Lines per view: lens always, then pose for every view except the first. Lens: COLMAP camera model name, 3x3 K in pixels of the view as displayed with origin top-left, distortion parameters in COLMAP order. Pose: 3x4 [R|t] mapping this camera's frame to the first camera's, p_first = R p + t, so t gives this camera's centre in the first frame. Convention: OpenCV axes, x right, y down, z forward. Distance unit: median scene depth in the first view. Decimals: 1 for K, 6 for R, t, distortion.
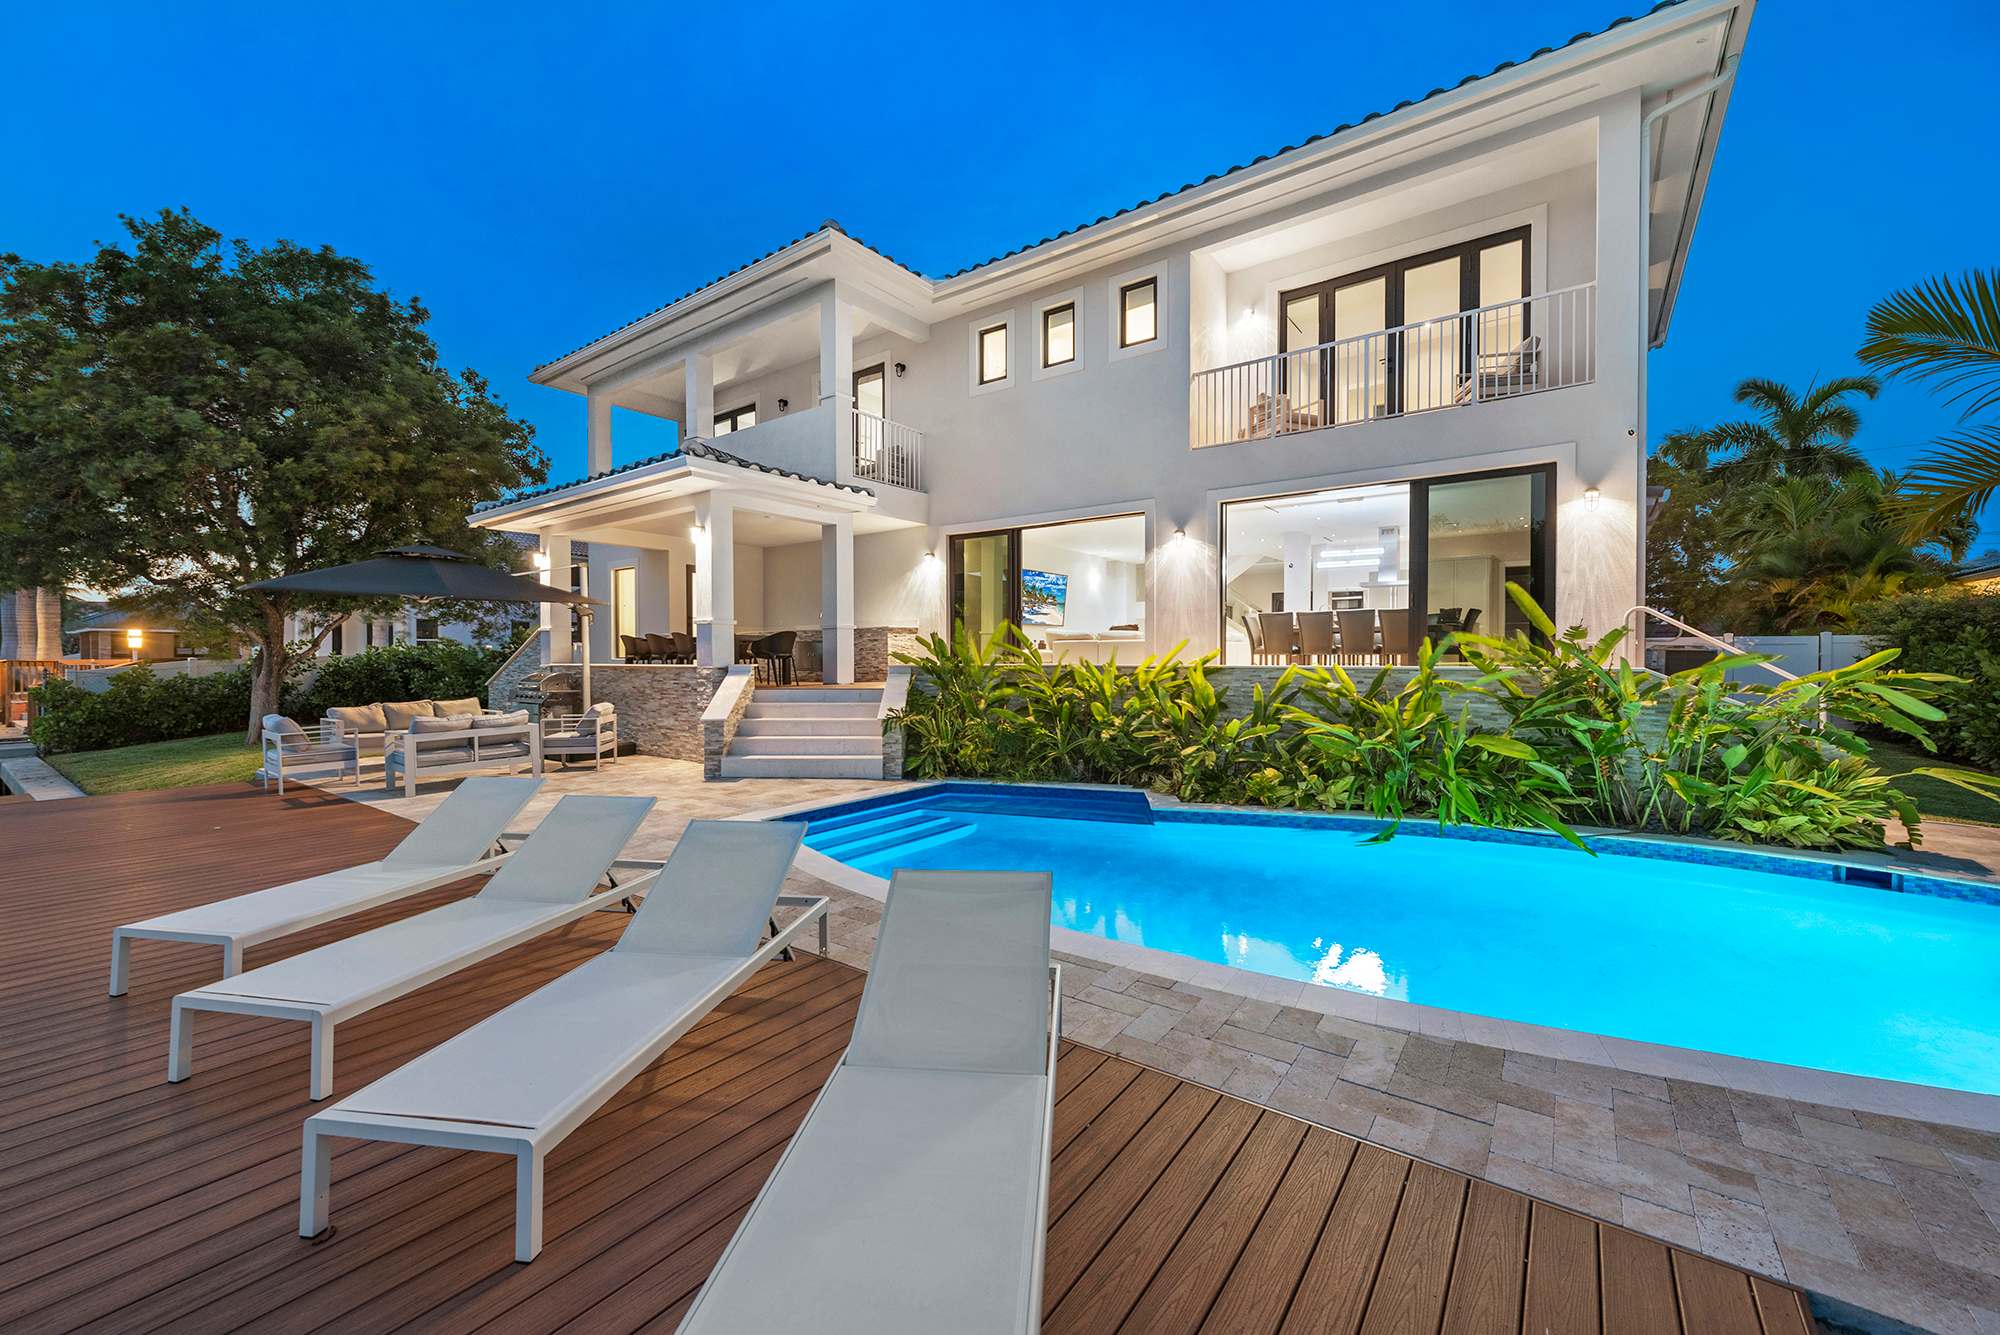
lens RADIAL K [[785.5, 0, 1001.2], [0, 785.5, 664.4], [0, 0, 1]] dist [0.007850, -0.000266]
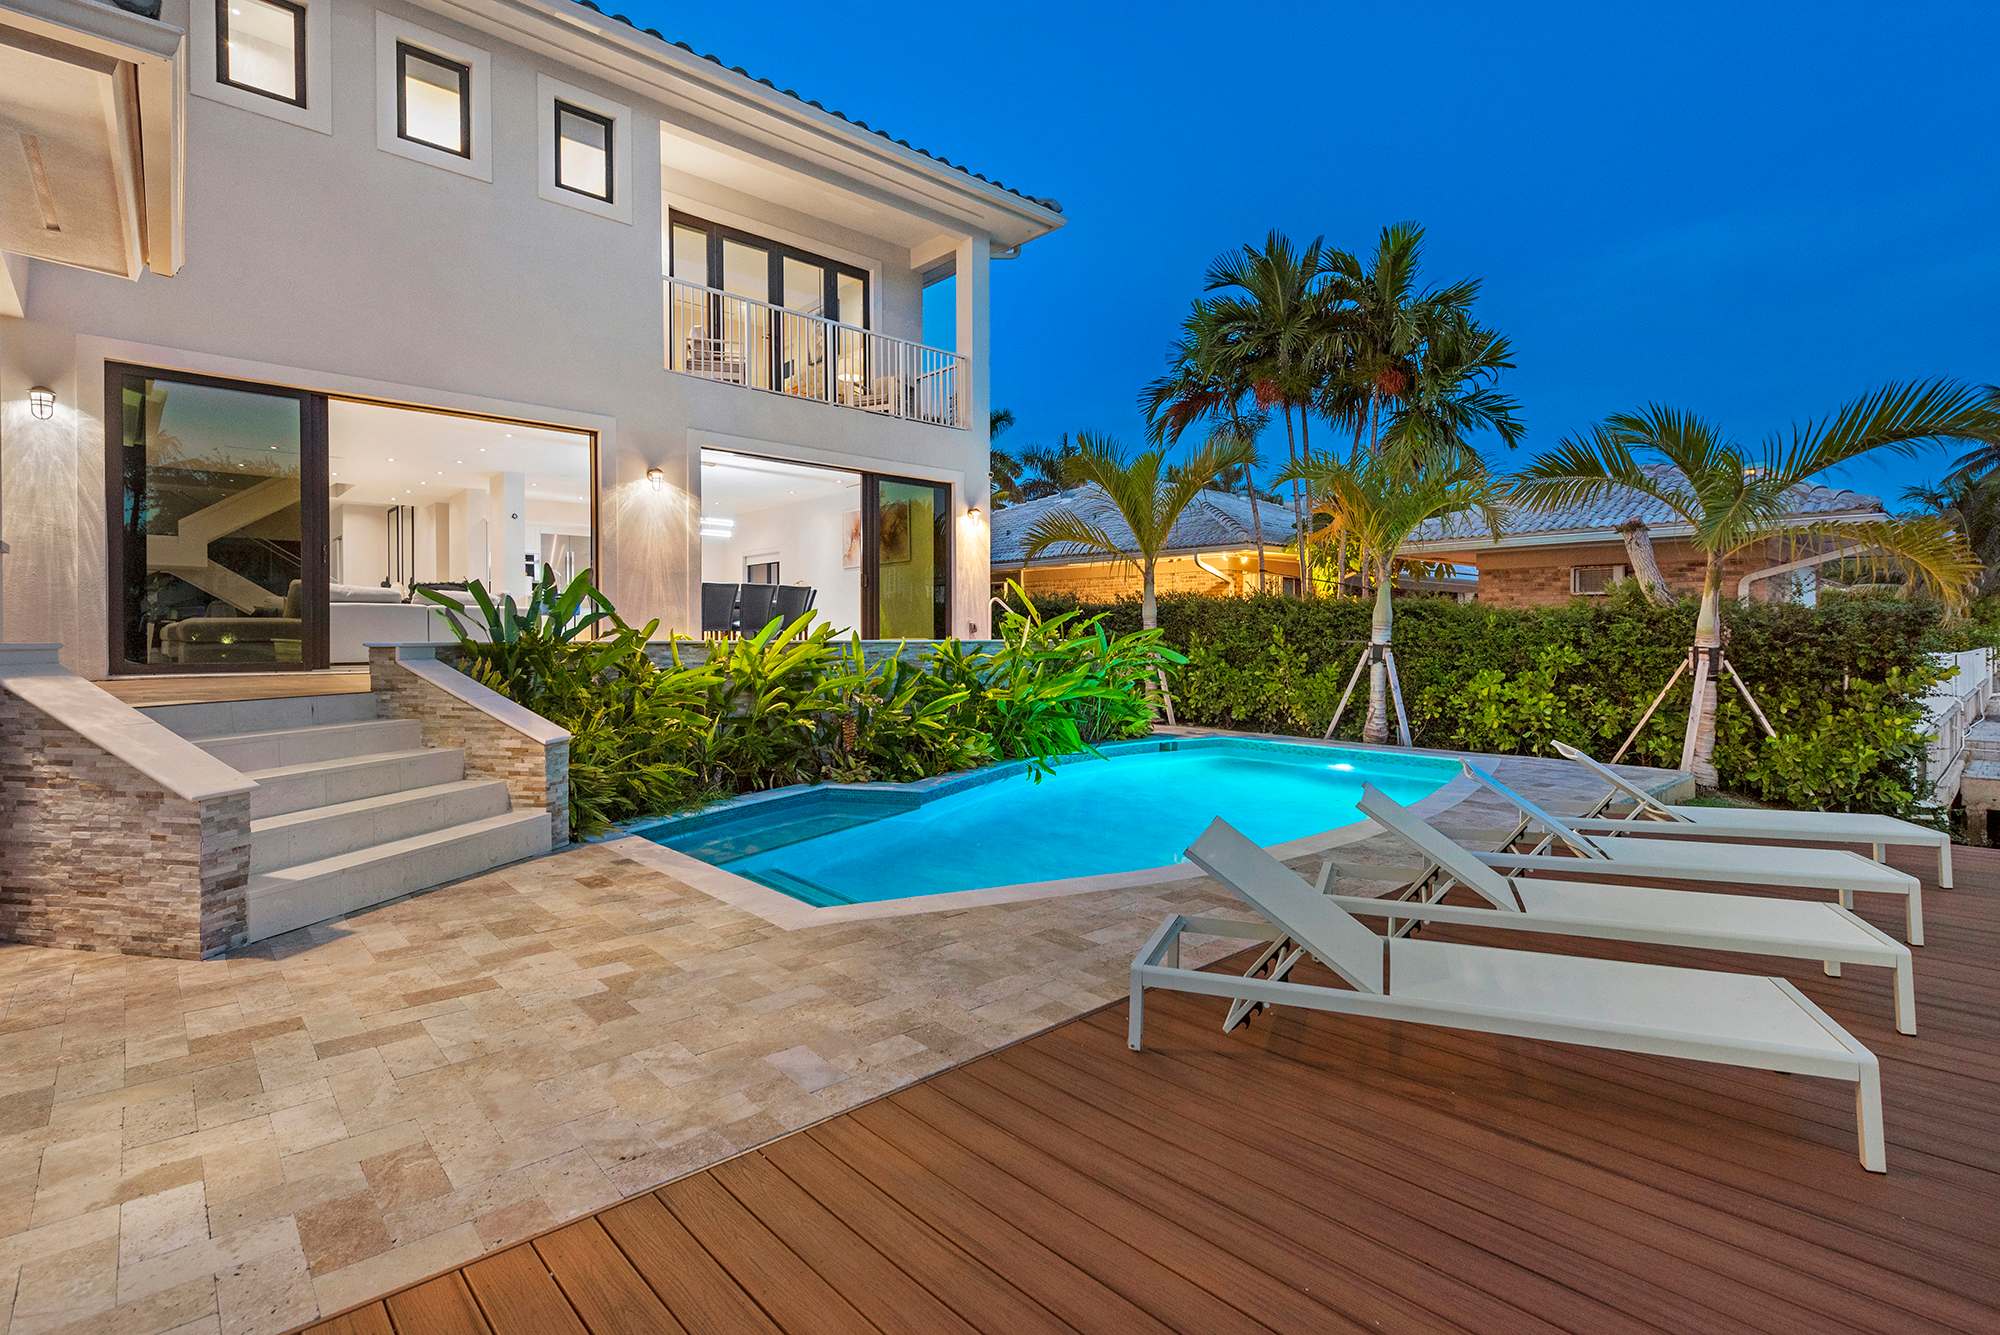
lens RADIAL K [[938.7, 0, 1015.3], [0, 938.7, 638.3], [0, 0, 1]] dist [0.008616, -0.000423]
pose [[0.183722, 0.001631, 0.982977, -0.672821], [0.012656, 0.999912, -0.004025, 0.005453], [-0.982897, 0.013180, 0.183685, 0.520787]]
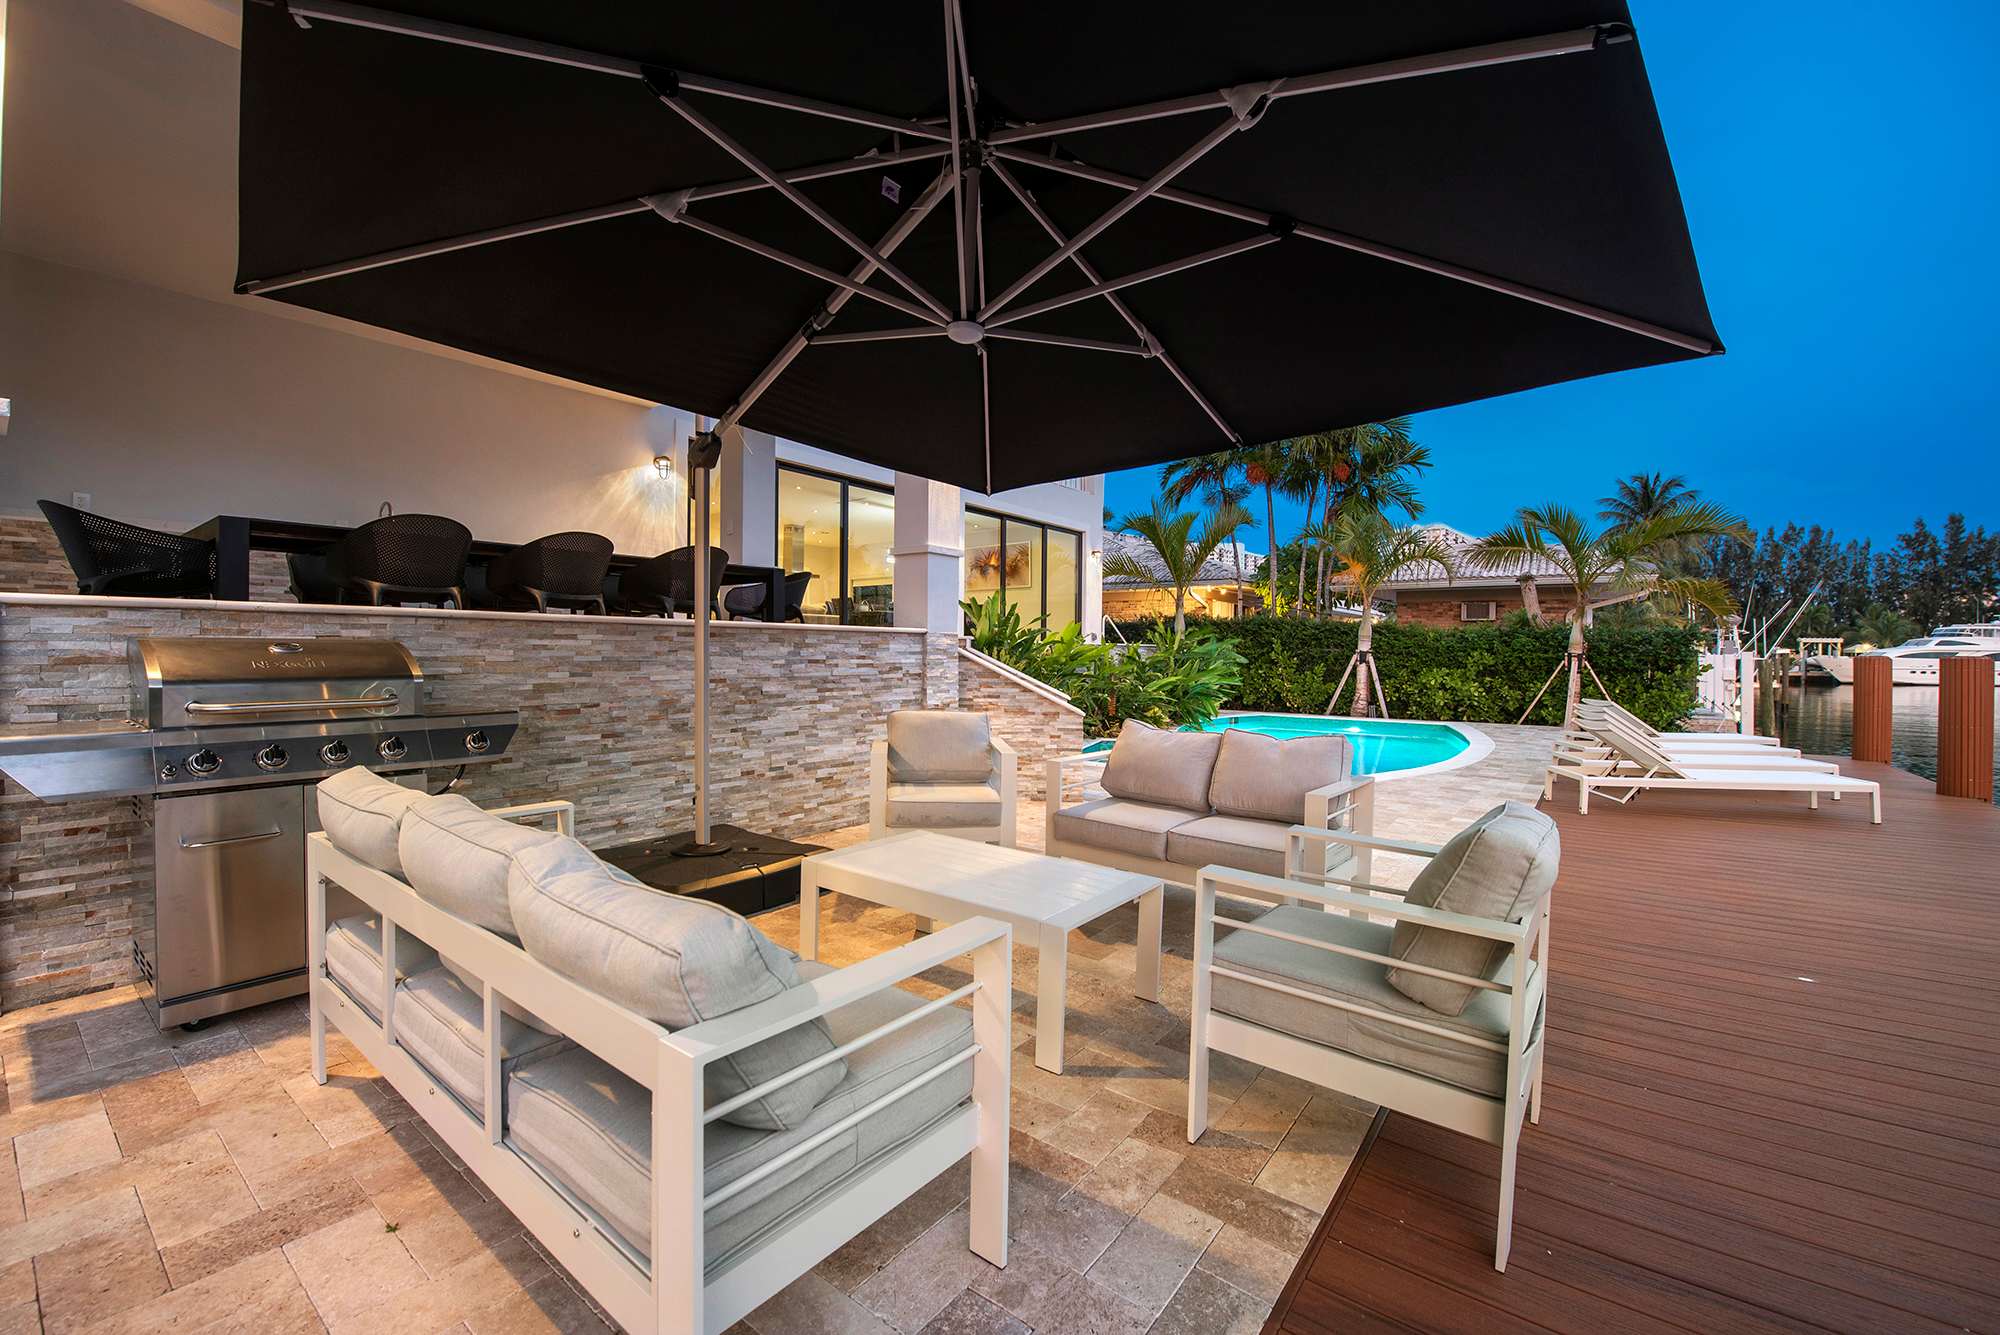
lens RADIAL K [[816.2, 0, 992.3], [0, 816.2, 650.8], [0, 0, 1]] dist [-0.018550, -0.000110]
pose [[0.011413, 0.005050, 0.999922, -0.981146], [0.003662, 0.999980, -0.005092, 0.019617], [-0.999928, 0.003720, 0.011394, 0.988997]]
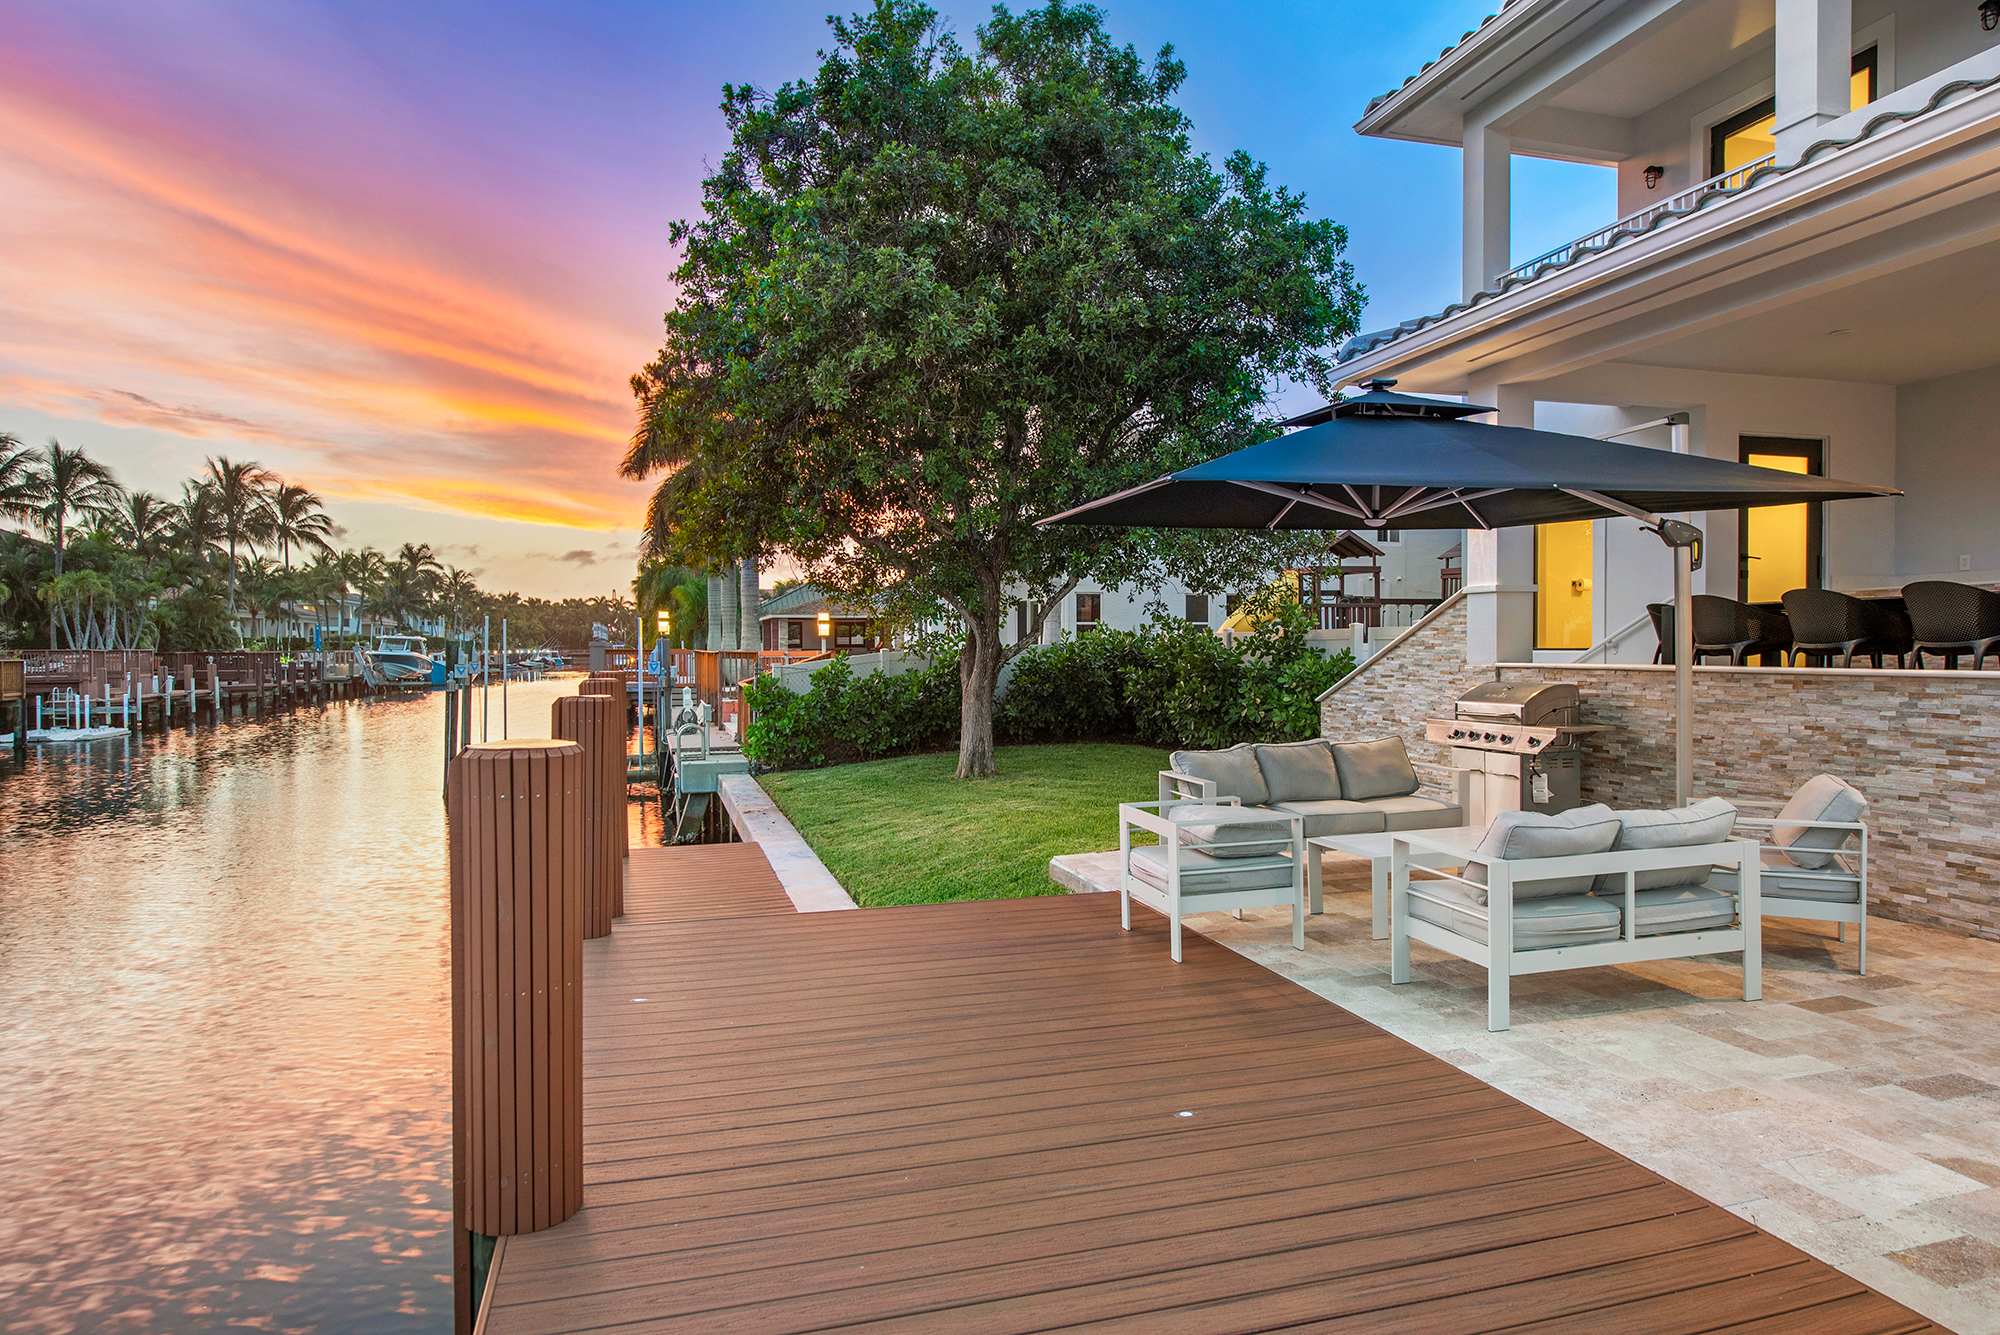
lens RADIAL K [[1167.3, 0, 1000.0], [0, 1167.3, 667.5], [0, 0, 1]] dist [0.004725, 0.000492]
pose [[0.798609, 0.011034, -0.601749, -0.503053], [-0.006230, 0.999930, 0.010067, -0.004065], [0.601818, -0.004291, 0.798622, 0.354358]]
